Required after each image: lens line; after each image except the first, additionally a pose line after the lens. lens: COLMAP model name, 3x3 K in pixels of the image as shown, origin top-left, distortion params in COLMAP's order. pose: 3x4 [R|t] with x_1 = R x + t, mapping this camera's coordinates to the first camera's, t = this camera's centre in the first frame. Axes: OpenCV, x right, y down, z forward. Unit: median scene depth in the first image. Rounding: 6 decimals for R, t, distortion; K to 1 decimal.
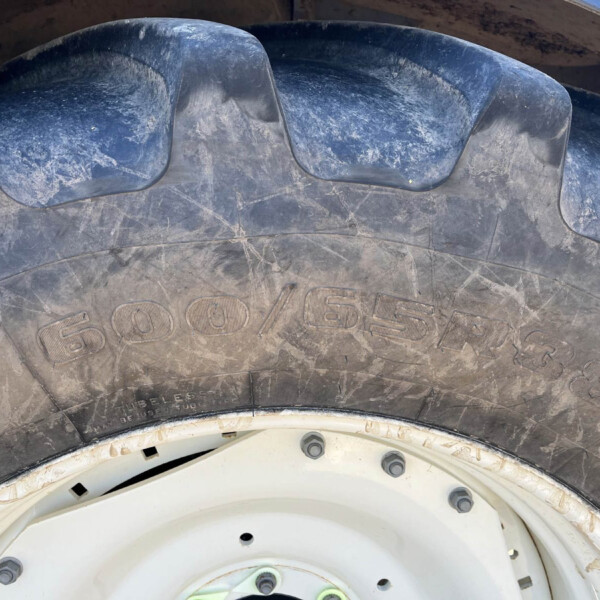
lens RADIAL K [[650.7, 0, 300.0], [0, 650.7, 300.0], [0, 0, 1]] dist [0.125727, -0.199437]
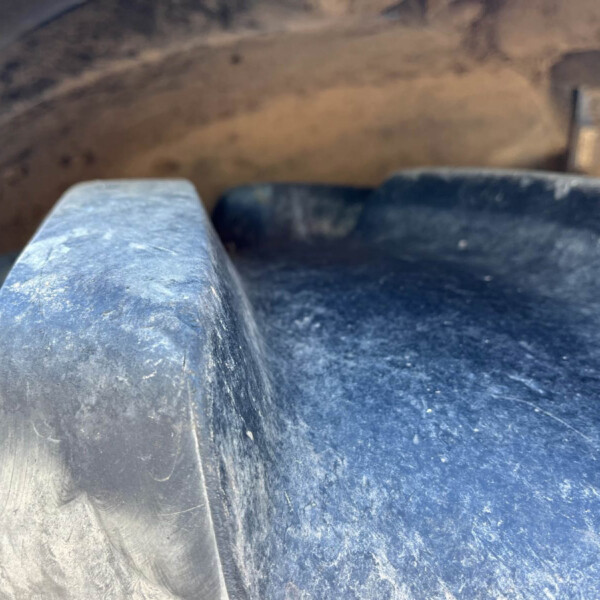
lens RADIAL K [[650.7, 0, 300.0], [0, 650.7, 300.0], [0, 0, 1]] dist [0.125727, -0.199437]
pose [[0.895013, 0.112368, -0.431655, 0.098313], [-0.158826, 0.984604, -0.073007, -0.377546], [0.416805, 0.133901, 0.899080, 0.742086]]
